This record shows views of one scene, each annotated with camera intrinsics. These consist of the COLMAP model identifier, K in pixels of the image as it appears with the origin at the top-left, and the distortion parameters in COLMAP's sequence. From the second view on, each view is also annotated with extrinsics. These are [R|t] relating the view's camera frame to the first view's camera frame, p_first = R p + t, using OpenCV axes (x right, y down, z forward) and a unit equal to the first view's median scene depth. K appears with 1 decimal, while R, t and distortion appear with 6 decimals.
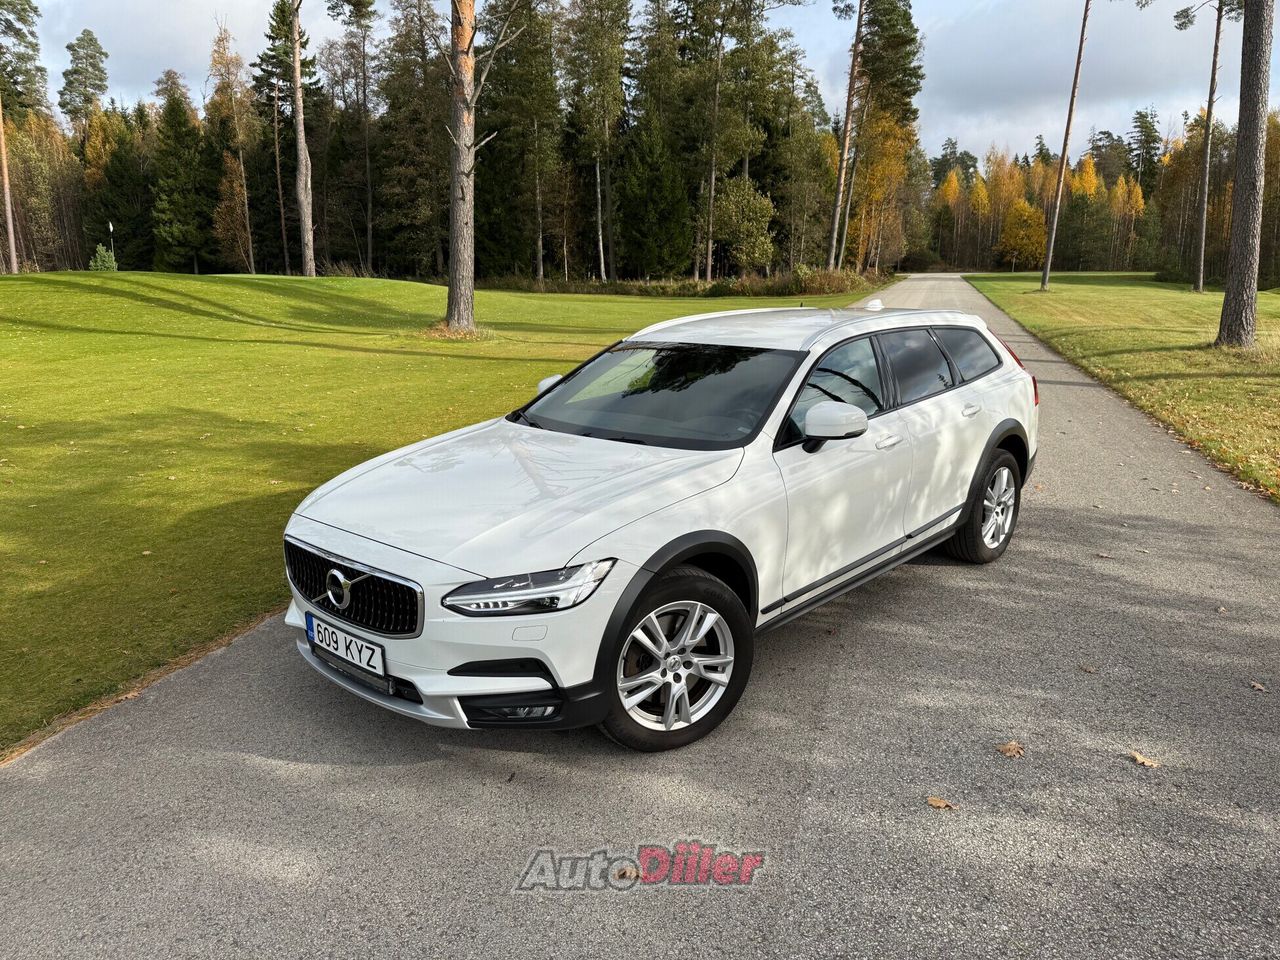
lens RADIAL K [[909.8, 0, 642.6], [0, 909.8, 496.2], [0, 0, 1]] dist [0.035957, -0.036734]
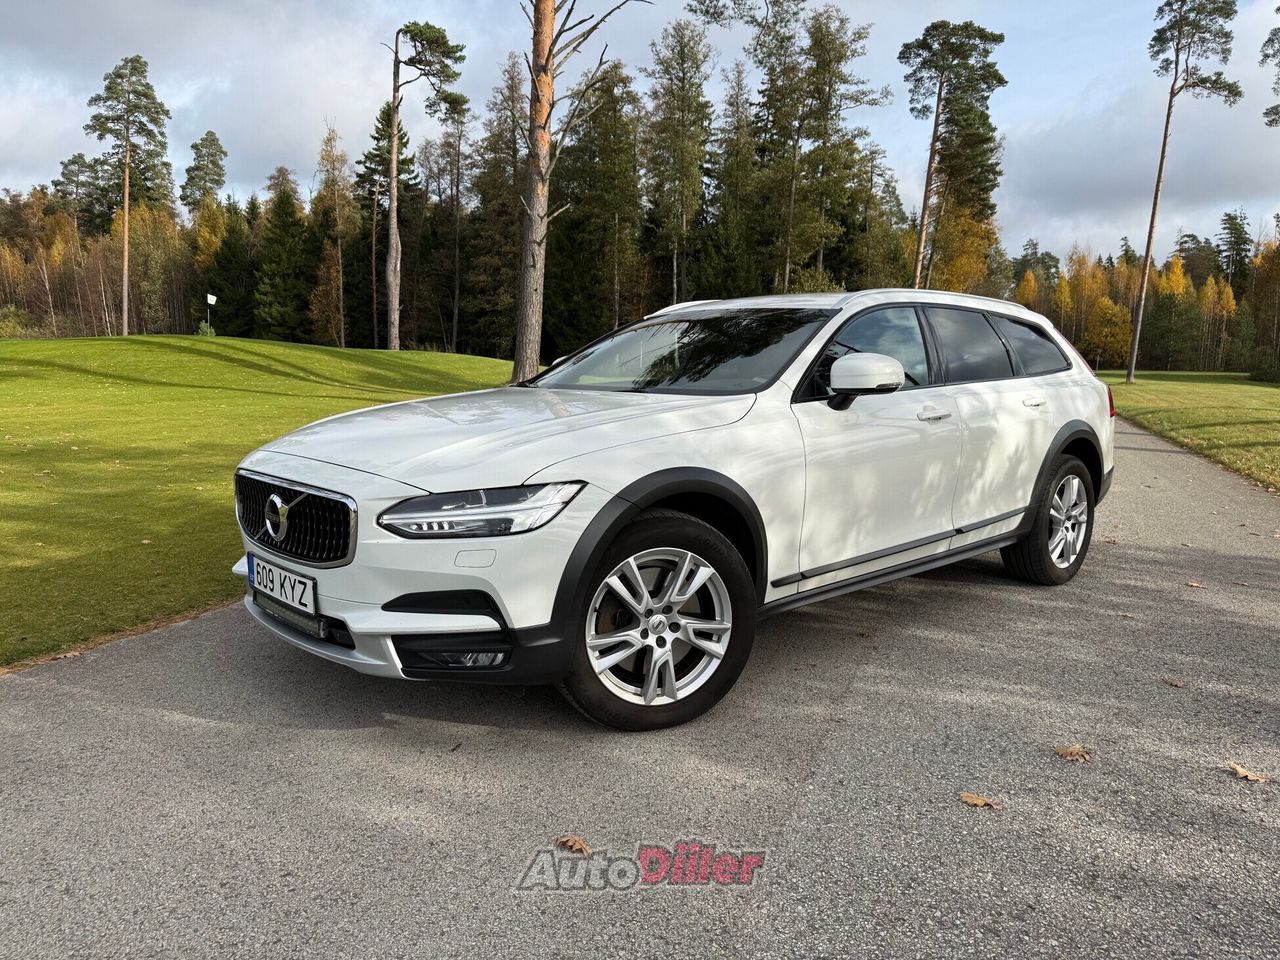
lens RADIAL K [[909.8, 0, 638.9], [0, 909.8, 491.2], [0, 0, 1]] dist [0.035957, -0.036734]
pose [[0.996056, 0.031461, -0.082963, 0.004263], [-0.039869, 0.994013, -0.101727, 0.007574], [0.079266, 0.104634, 0.991347, 0.007714]]
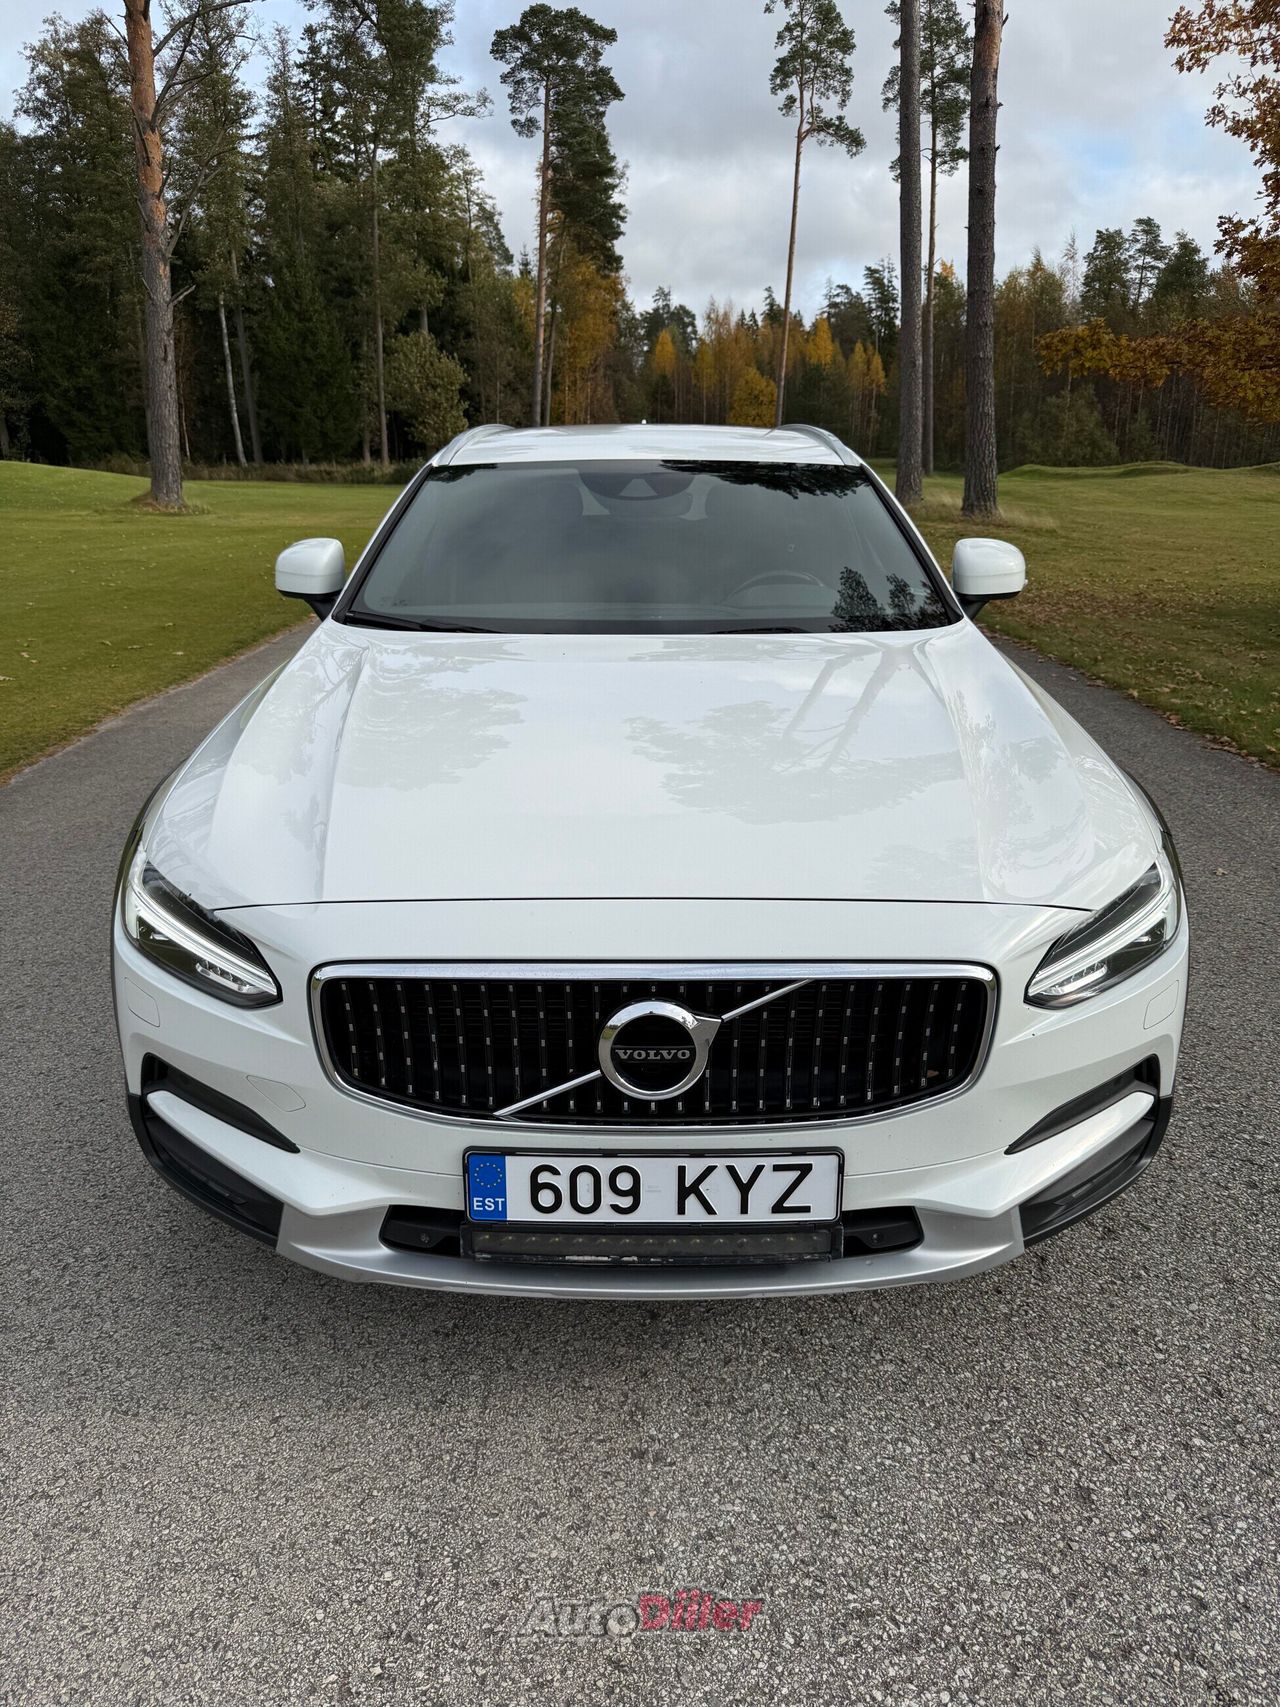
lens RADIAL K [[1213.3, 0, 633.2], [0, 1213.3, 853.4], [0, 0, 1]] dist [0.035957, -0.036734]
pose [[0.960034, -0.087831, 0.265743, -0.037857], [0.069125, 0.994478, 0.078962, 0.036681], [-0.271211, -0.057437, 0.960805, -0.116866]]
